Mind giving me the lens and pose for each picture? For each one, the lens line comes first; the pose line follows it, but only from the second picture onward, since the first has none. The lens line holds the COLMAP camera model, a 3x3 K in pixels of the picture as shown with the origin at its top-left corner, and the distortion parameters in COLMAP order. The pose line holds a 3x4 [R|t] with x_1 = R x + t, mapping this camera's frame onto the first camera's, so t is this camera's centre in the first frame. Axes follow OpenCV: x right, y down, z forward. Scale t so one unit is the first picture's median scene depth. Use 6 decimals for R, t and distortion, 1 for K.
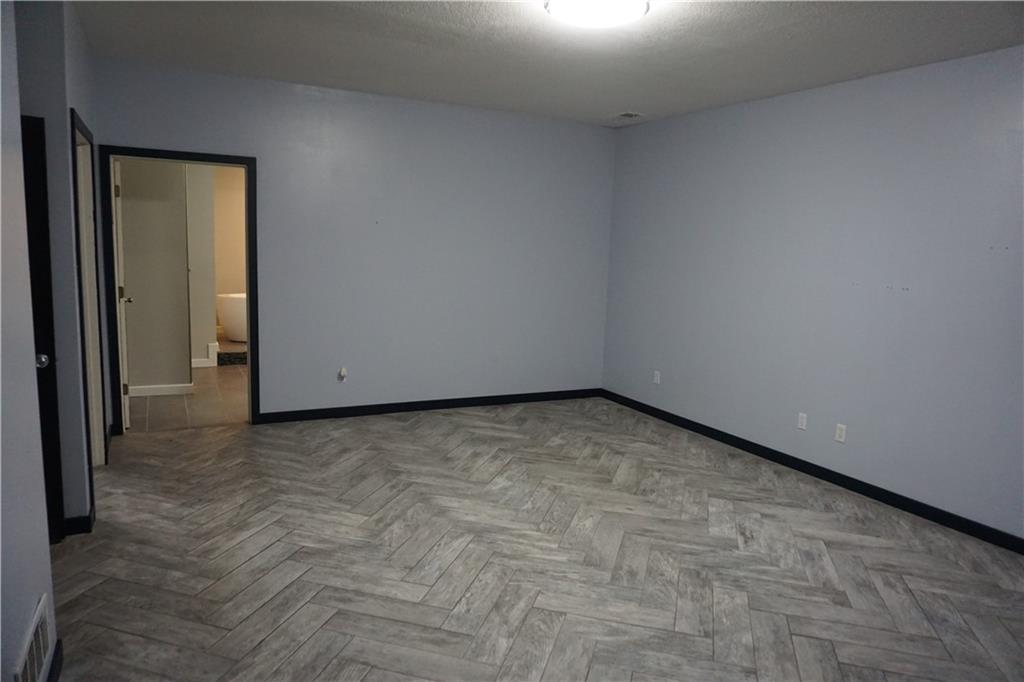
lens RADIAL K [[674.9, 0, 512.0], [0, 674.9, 341.0], [0, 0, 1]] dist [-0.034232, 0.005102]
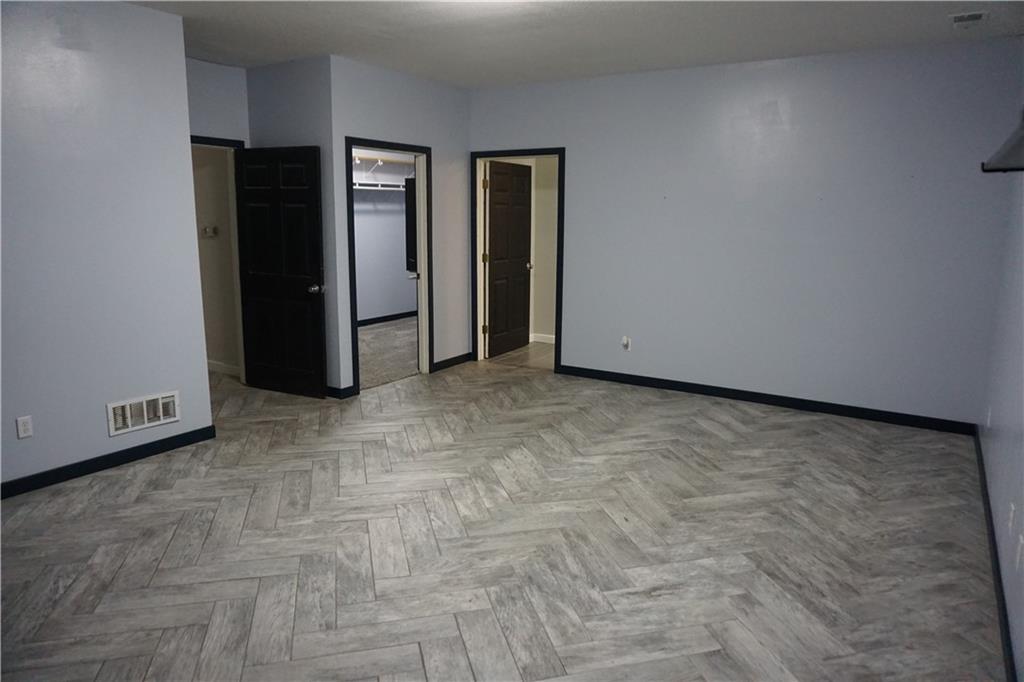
lens RADIAL K [[674.9, 0, 512.0], [0, 674.9, 341.0], [0, 0, 1]] dist [-0.034232, 0.005102]
pose [[0.495162, 0.124674, -0.859809, 0.786090], [-0.111100, 0.990612, 0.079658, -0.024890], [0.861668, 0.056081, 0.504365, 0.423082]]
